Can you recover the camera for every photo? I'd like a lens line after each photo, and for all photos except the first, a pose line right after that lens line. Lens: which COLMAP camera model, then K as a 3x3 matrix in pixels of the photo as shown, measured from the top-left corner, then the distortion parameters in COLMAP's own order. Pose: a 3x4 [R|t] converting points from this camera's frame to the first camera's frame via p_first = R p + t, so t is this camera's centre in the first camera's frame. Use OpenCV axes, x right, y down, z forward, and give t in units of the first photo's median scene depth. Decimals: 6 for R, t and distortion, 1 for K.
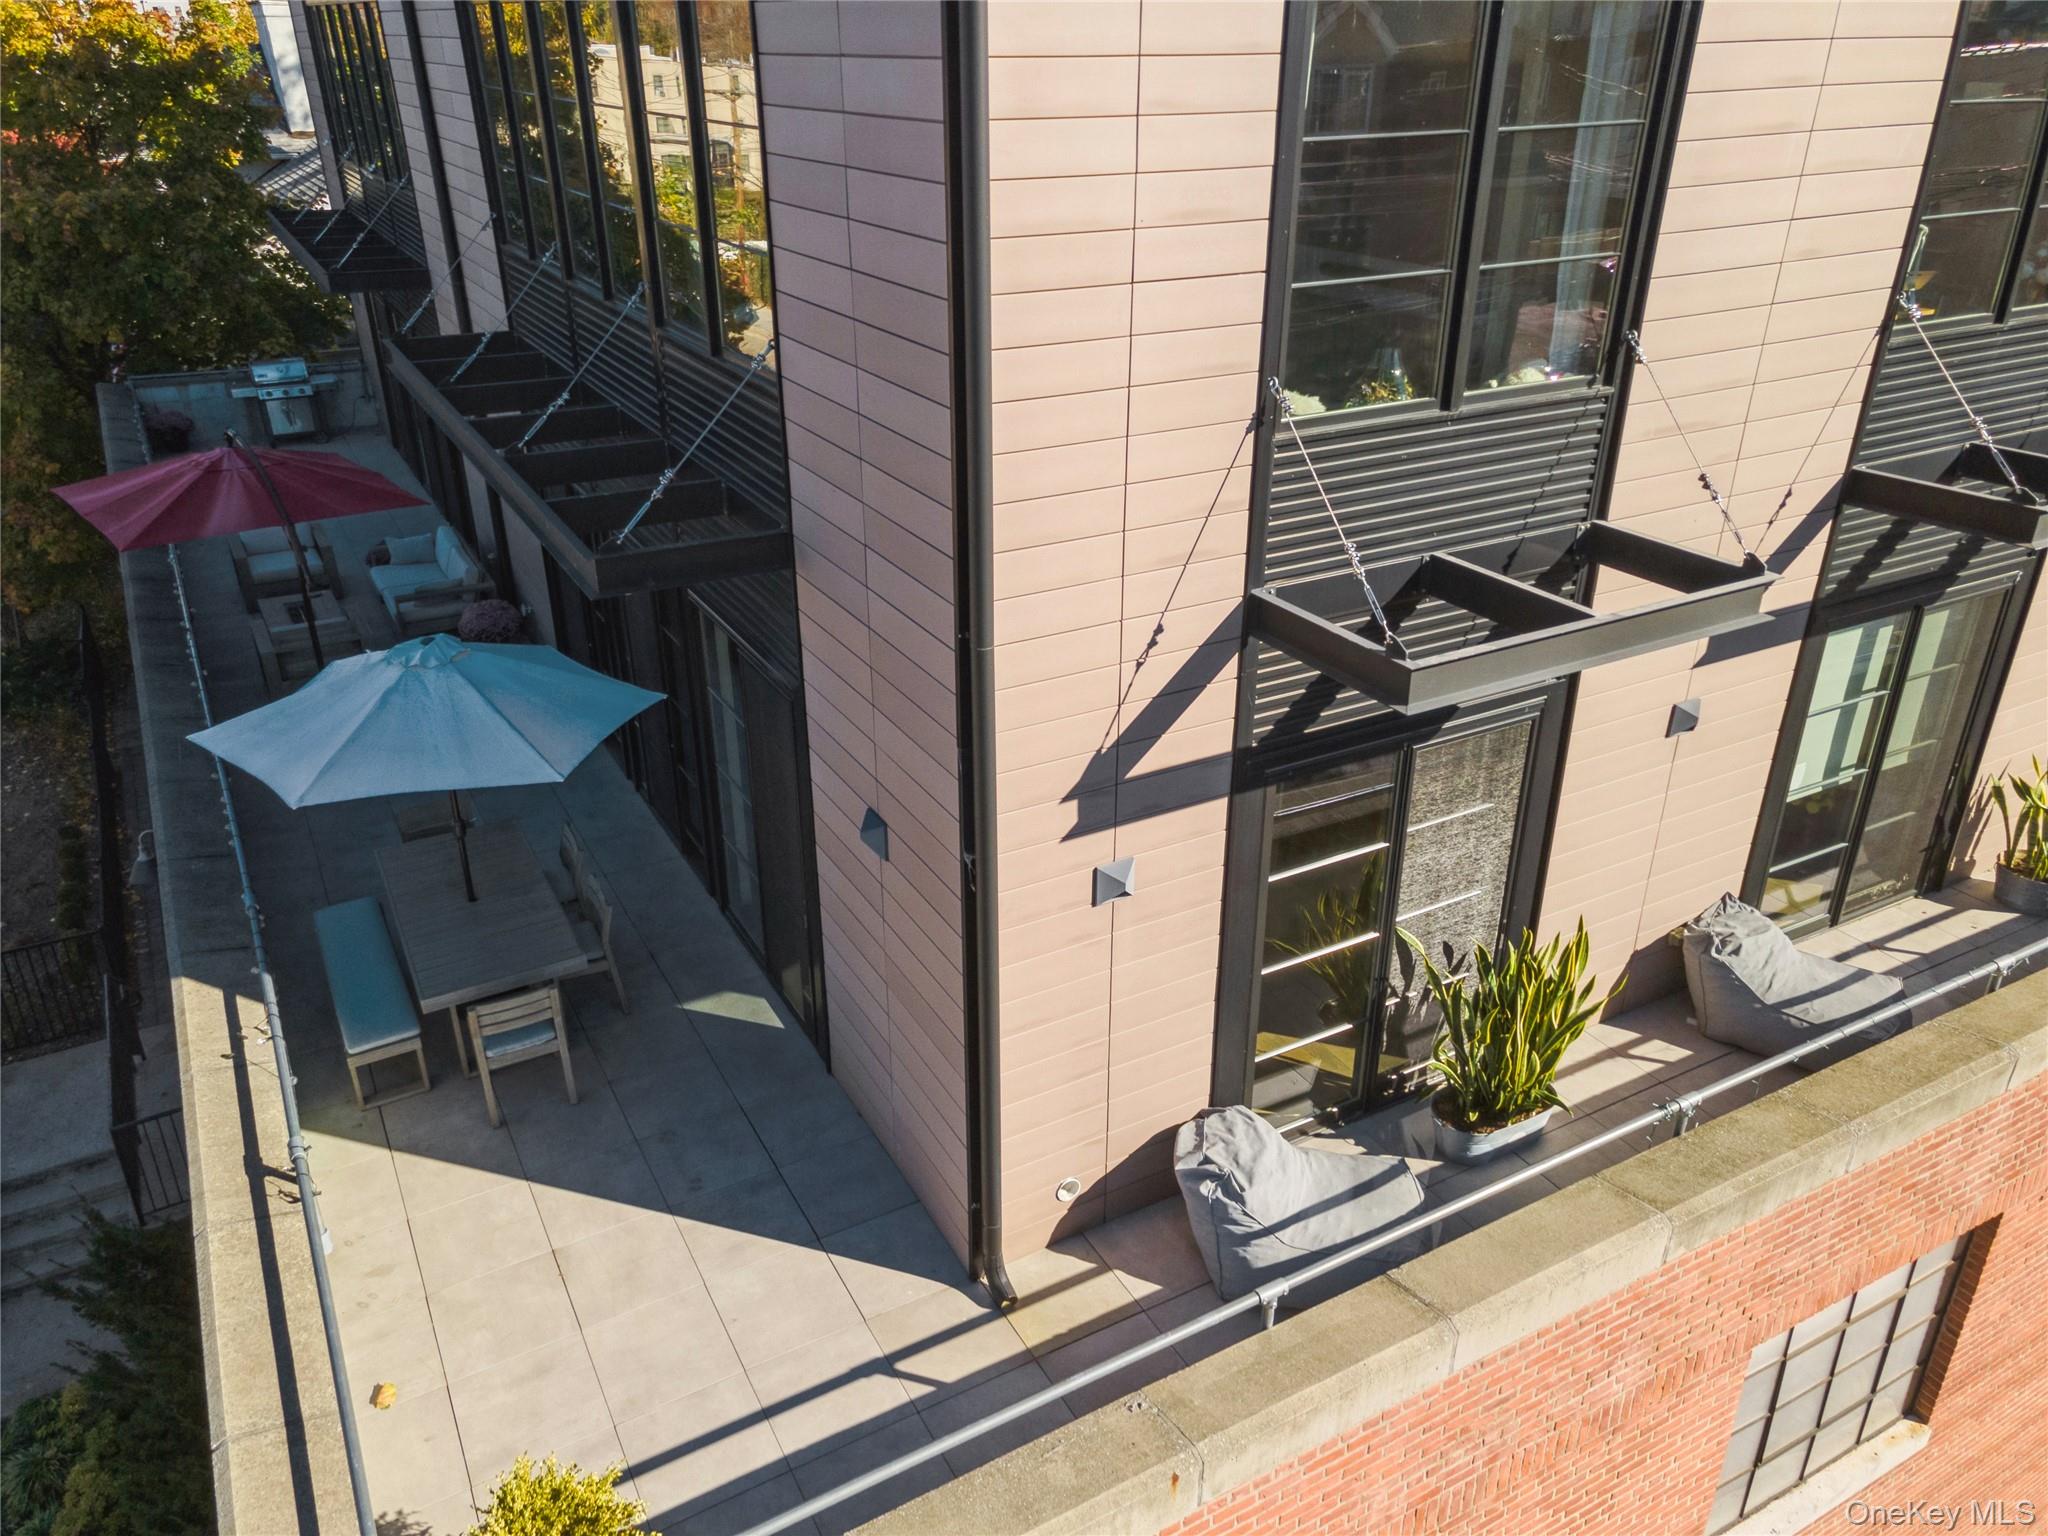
lens RADIAL K [[1510.6, 0, 1024.0], [0, 1510.6, 768.0], [0, 0, 1]] dist [0.044113, 0.004454]
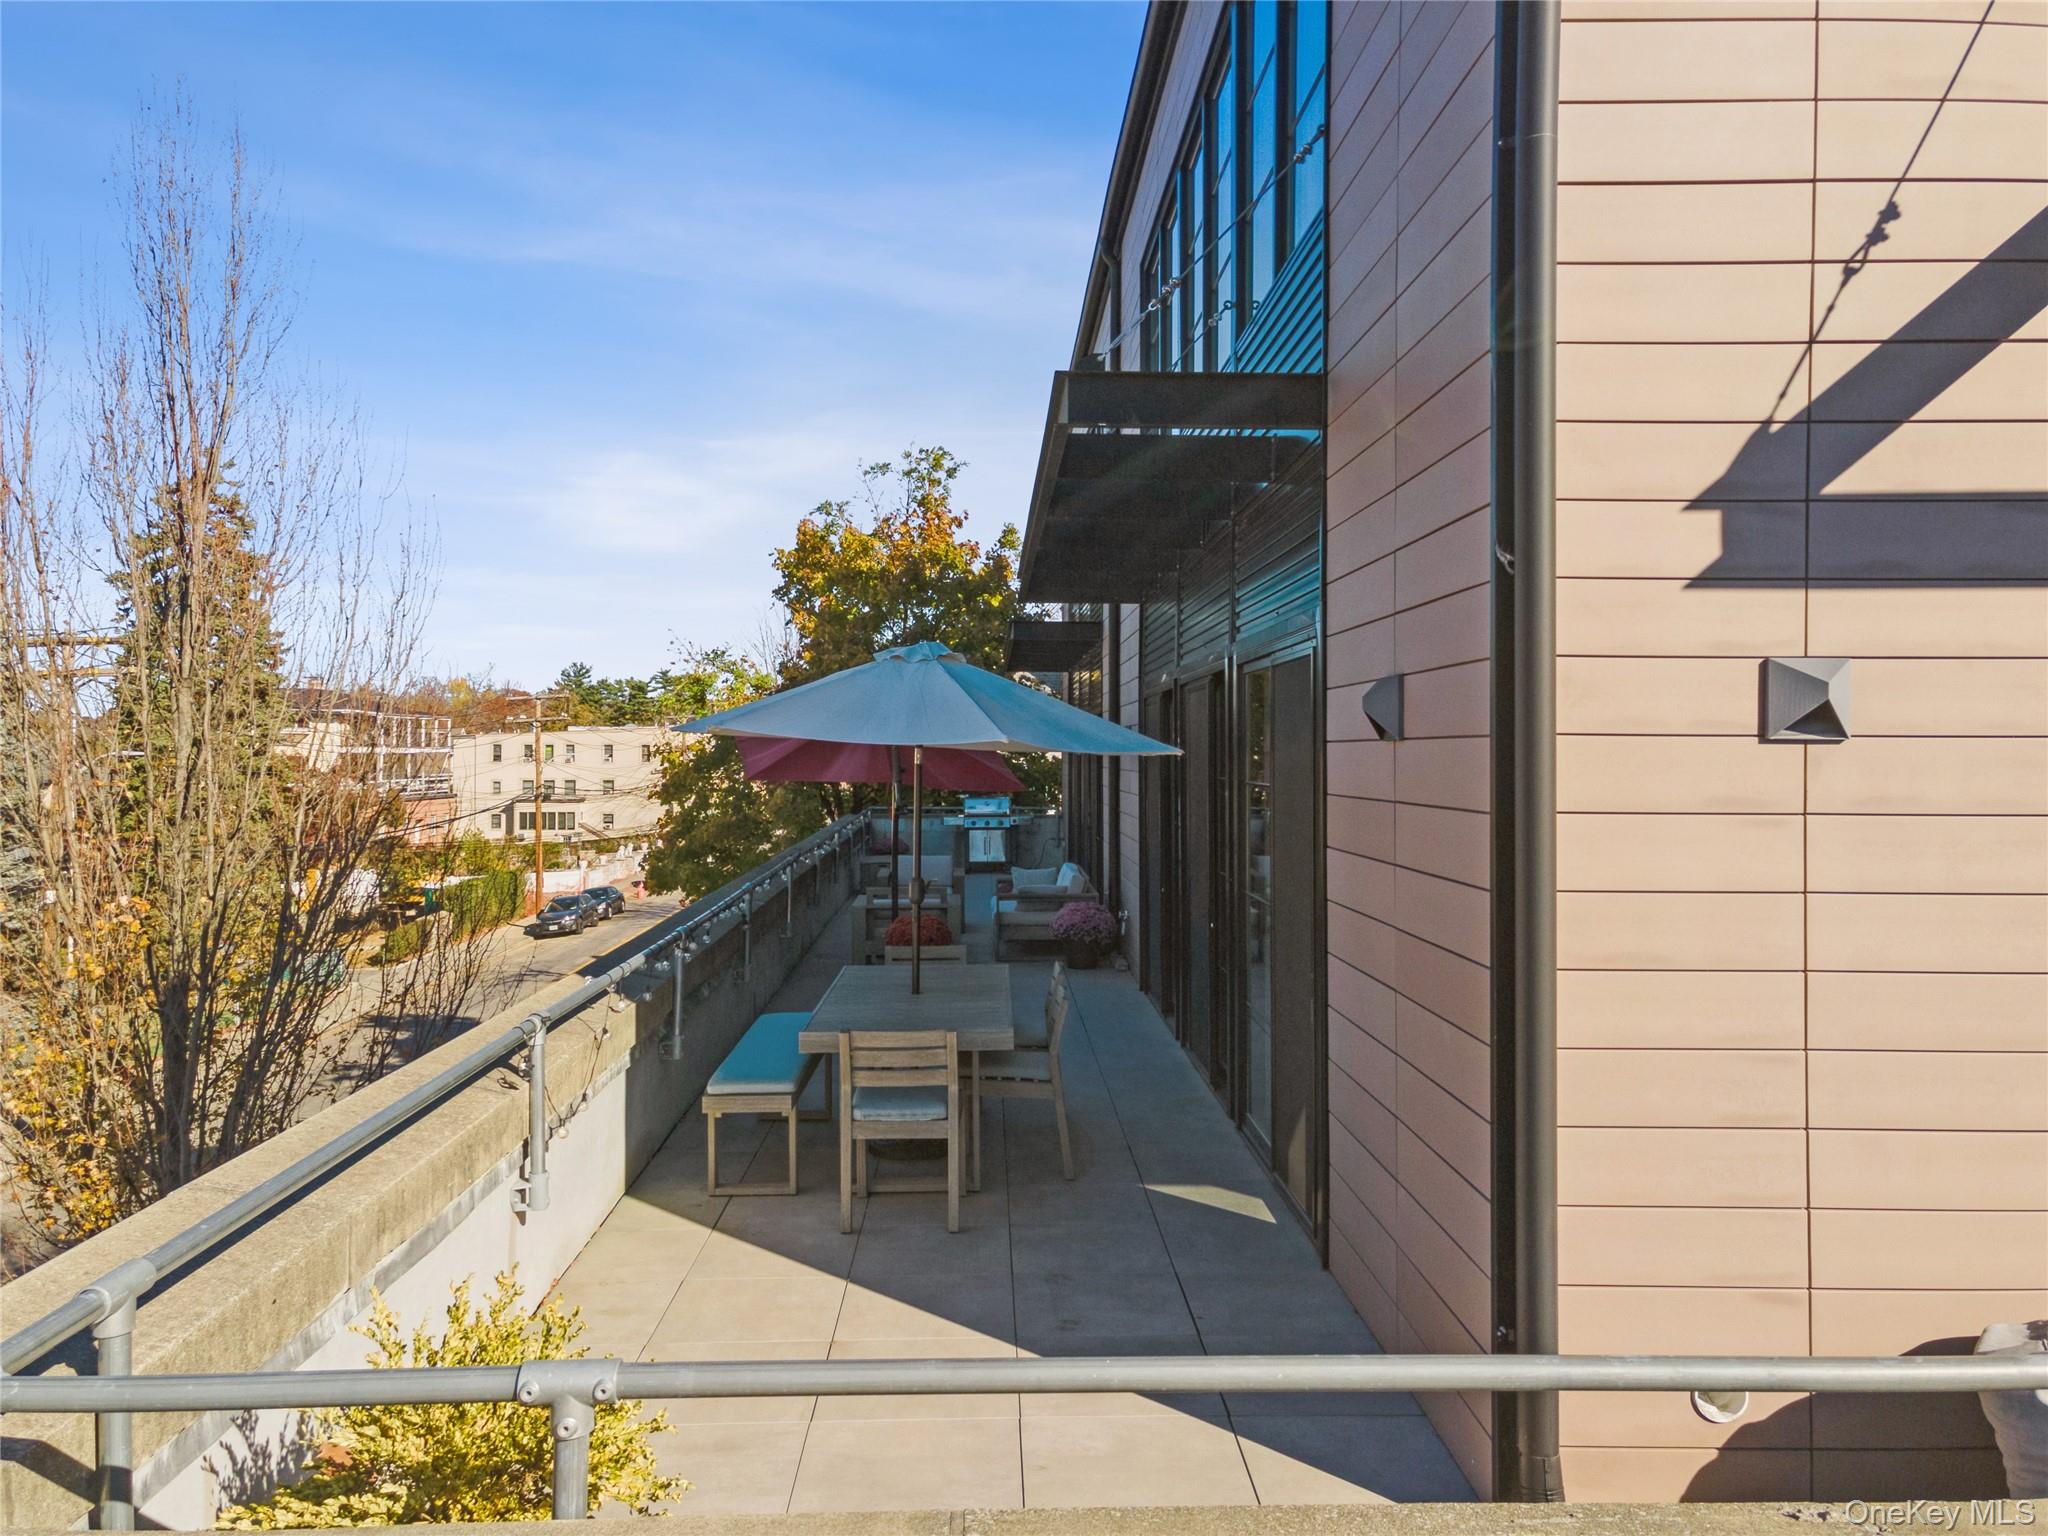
lens RADIAL K [[1510.6, 0, 1024.0], [0, 1510.6, 768.0], [0, 0, 1]] dist [0.044113, 0.004454]
pose [[0.889370, 0.004130, -0.457169, 0.055421], [-0.199631, 0.903103, -0.380201, 0.325895], [0.411301, 0.429404, 0.804017, 0.412855]]
